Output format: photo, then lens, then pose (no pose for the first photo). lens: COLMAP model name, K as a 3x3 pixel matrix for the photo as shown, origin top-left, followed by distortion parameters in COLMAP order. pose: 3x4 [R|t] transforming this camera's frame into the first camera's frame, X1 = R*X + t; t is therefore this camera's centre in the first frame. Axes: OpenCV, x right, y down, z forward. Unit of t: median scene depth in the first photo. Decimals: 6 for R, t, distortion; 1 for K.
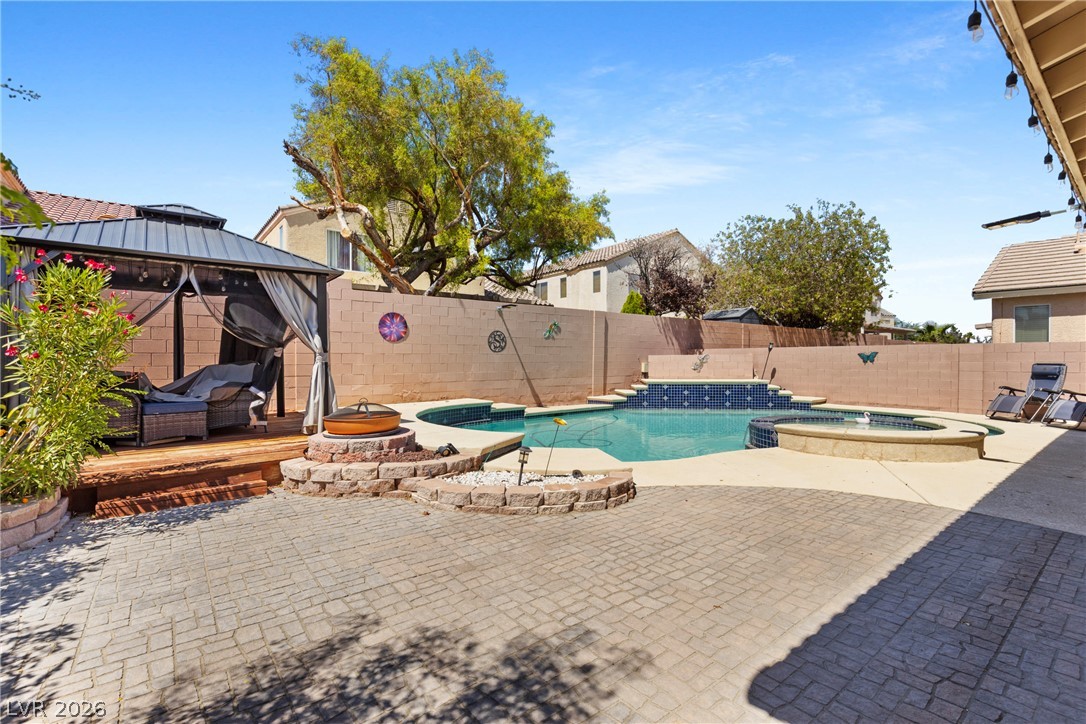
lens RADIAL K [[485.1, 0, 547.3], [0, 485.1, 362.8], [0, 0, 1]] dist [0.003473, 0.000497]
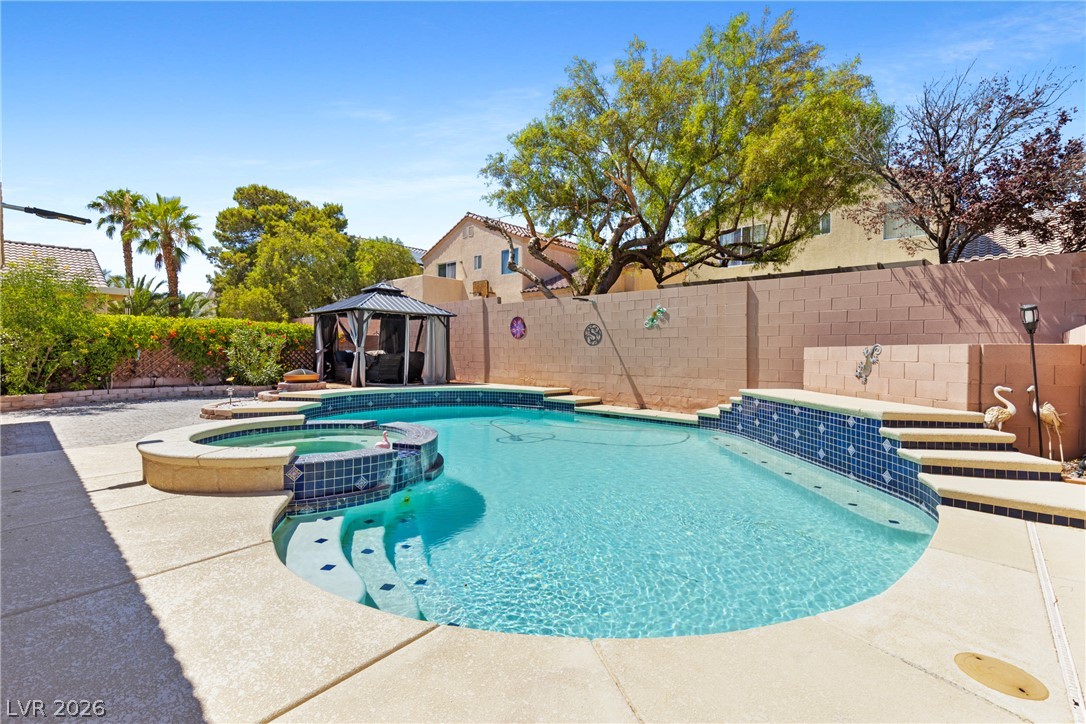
lens RADIAL K [[485.1, 0, 547.3], [0, 485.1, 362.8], [0, 0, 1]] dist [0.003473, 0.000497]
pose [[0.155764, 0.021211, -0.987566, 1.014118], [-0.019305, 0.999644, 0.018426, -0.003621], [0.987606, 0.016194, 0.156118, 0.882961]]
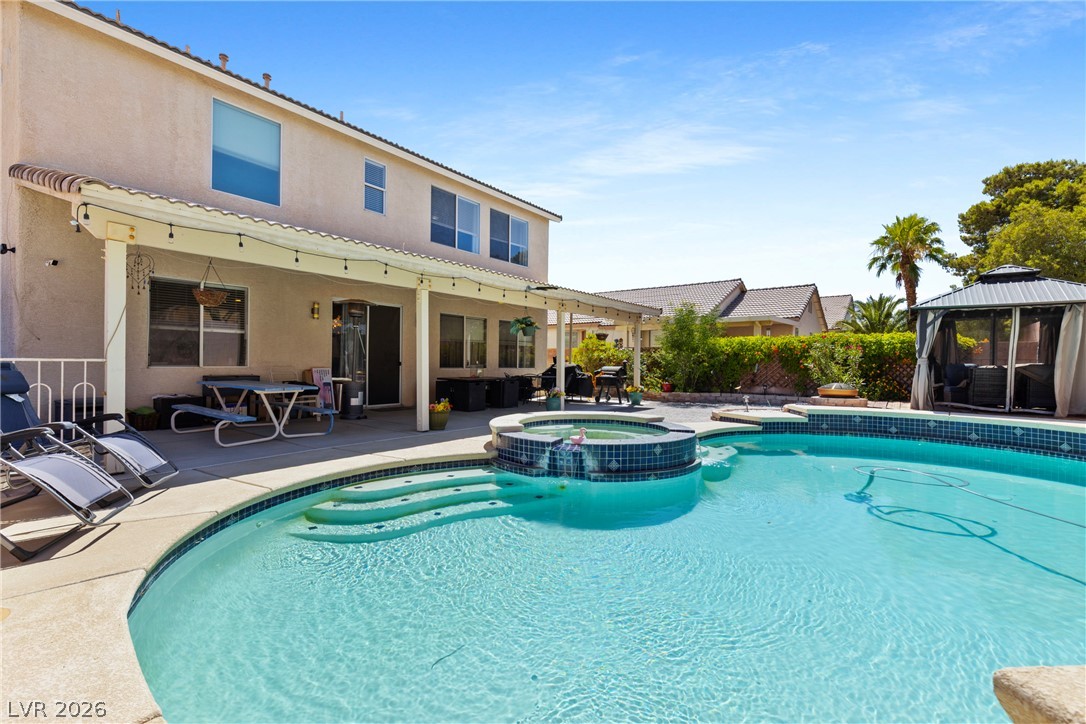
lens RADIAL K [[481.0, 0, 546.2], [0, 481.0, 364.0], [0, 0, 1]] dist [0.000953, -0.000077]
pose [[-0.968823, -0.005996, -0.247680, 0.679161], [-0.008978, 0.999900, 0.010913, -0.004084], [0.247590, 0.012797, -0.968781, 1.346465]]
